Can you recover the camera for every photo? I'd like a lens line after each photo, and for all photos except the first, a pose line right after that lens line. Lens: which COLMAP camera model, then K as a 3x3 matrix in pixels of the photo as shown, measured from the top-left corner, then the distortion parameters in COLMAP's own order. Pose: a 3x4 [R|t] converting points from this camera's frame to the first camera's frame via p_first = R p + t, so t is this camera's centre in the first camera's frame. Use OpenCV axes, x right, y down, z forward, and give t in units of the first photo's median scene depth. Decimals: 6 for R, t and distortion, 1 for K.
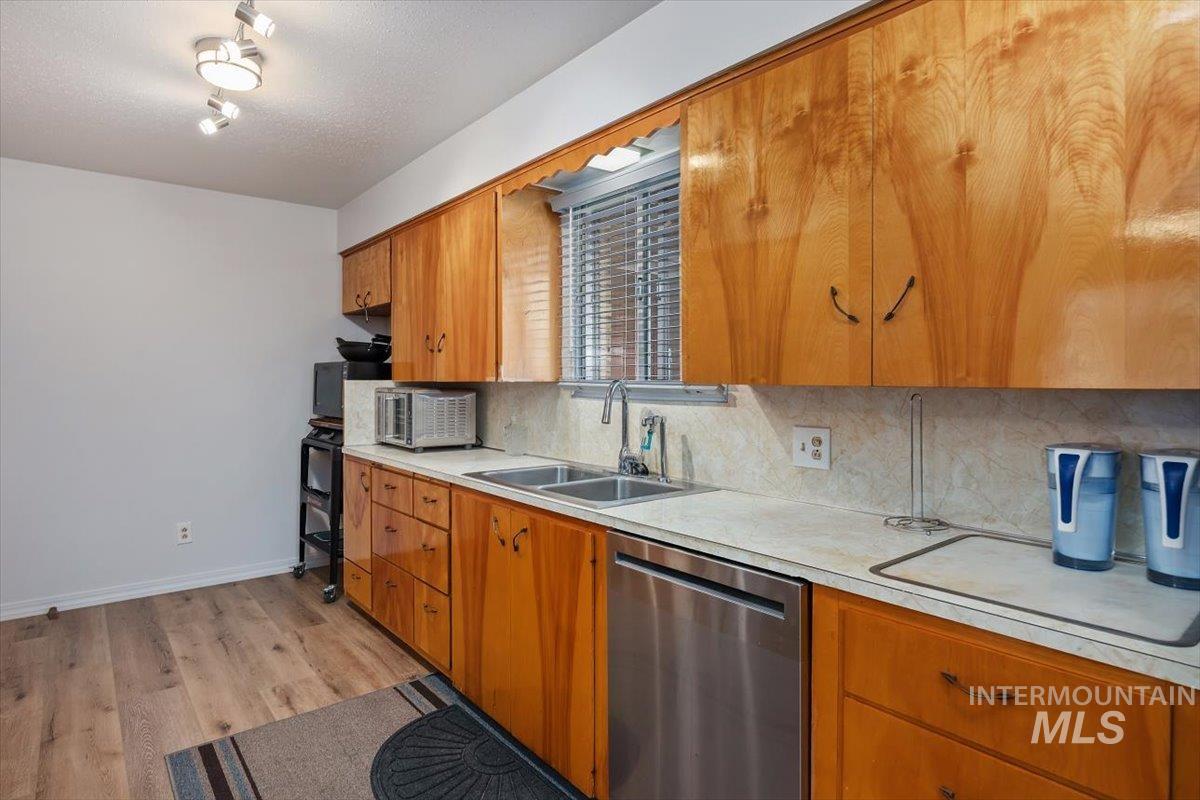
lens RADIAL K [[638.1, 0, 596.0], [0, 638.1, 383.5], [0, 0, 1]] dist [-0.001591, -0.001499]
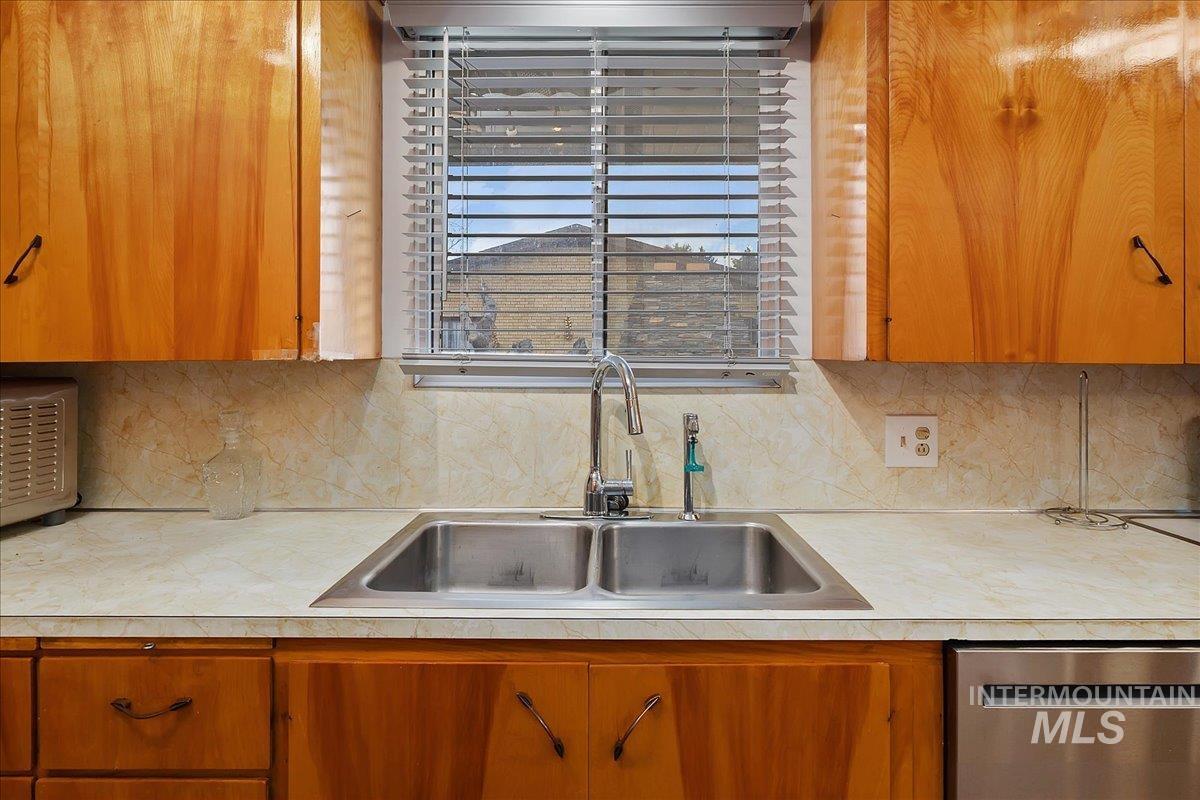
lens RADIAL K [[638.1, 0, 616.0], [0, 638.1, 344.5], [0, 0, 1]] dist [-0.001591, -0.001499]
pose [[0.636434, 0.005436, 0.771312, -0.456329], [0.004799, 0.999928, -0.011007, -0.010367], [-0.771317, 0.010706, 0.636362, 0.718364]]
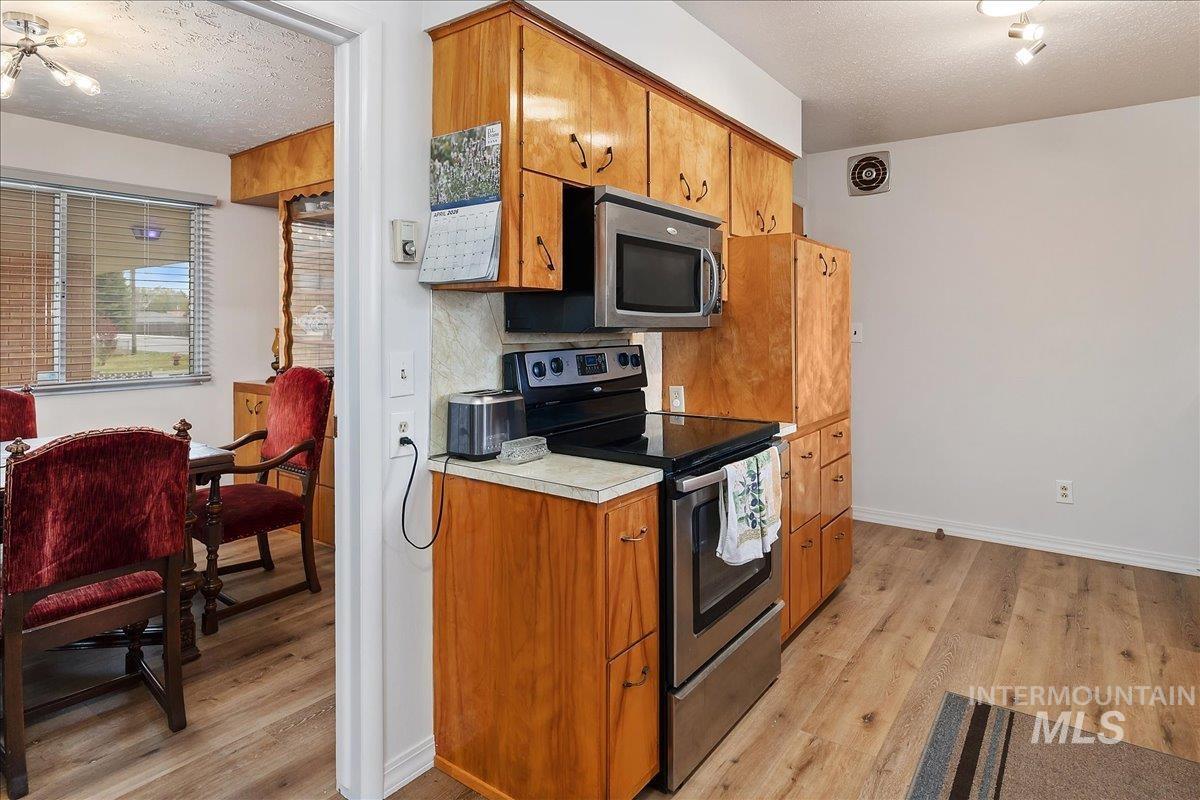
lens RADIAL K [[688.0, 0, 596.5], [0, 688.0, 316.0], [0, 0, 1]] dist [-0.004607, 0.000008]
pose [[0.252133, -0.012581, -0.967611, 0.246556], [-0.005849, 0.999877, -0.014525, -0.001345], [0.967675, 0.009321, 0.252028, 0.161183]]
